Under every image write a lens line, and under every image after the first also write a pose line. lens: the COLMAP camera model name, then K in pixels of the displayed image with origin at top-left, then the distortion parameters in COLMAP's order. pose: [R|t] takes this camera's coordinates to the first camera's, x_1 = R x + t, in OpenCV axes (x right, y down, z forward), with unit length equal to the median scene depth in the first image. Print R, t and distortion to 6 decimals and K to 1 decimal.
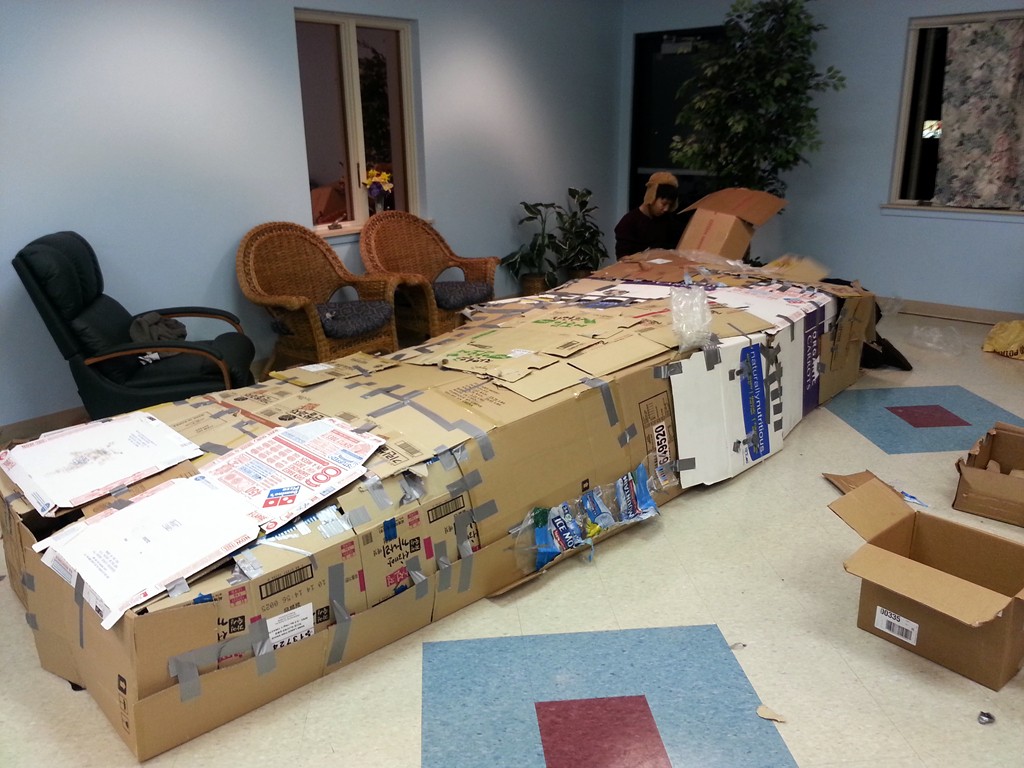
lens RADIAL K [[837.2, 0, 507.8], [0, 837.2, 379.9], [0, 0, 1]] dist [0.164506, 0.005339]
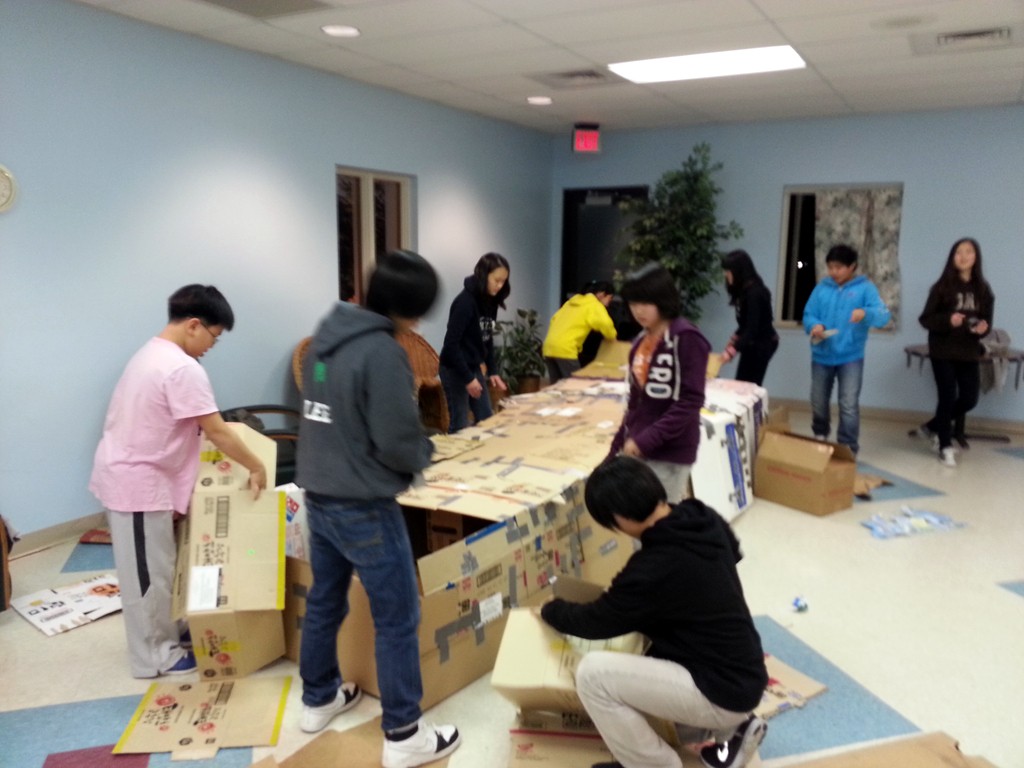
lens RADIAL K [[794.0, 0, 512.0], [0, 794.0, 384.0], [0, 0, 1]] dist [0.424593, 0.000098]
pose [[0.988863, -0.007584, 0.148635, -0.228989], [0.027066, 0.991210, -0.129499, 0.053017], [-0.146347, 0.132080, 0.980376, -0.211041]]
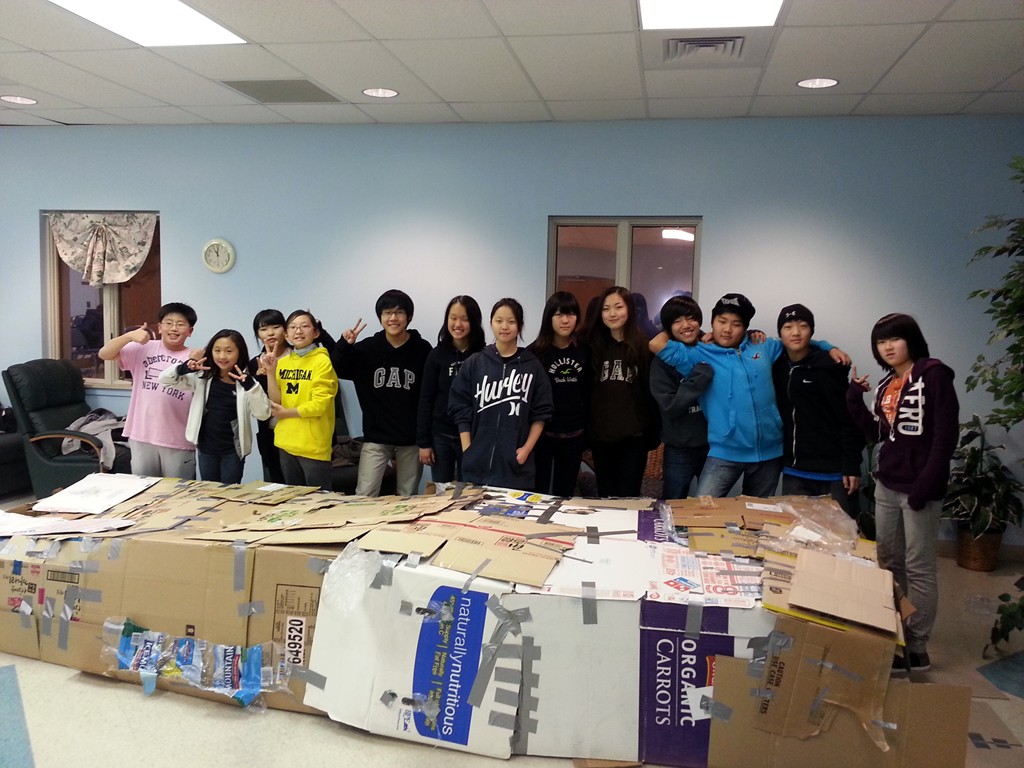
lens RADIAL K [[808.2, 0, 512.0], [0, 808.2, 384.0], [0, 0, 1]] dist [0.027215, -0.007209]
pose [[0.457831, 0.078174, -0.885596, 0.880058], [-0.301888, 0.950609, -0.072156, -0.165946], [0.836214, 0.300386, 0.458818, 0.583493]]
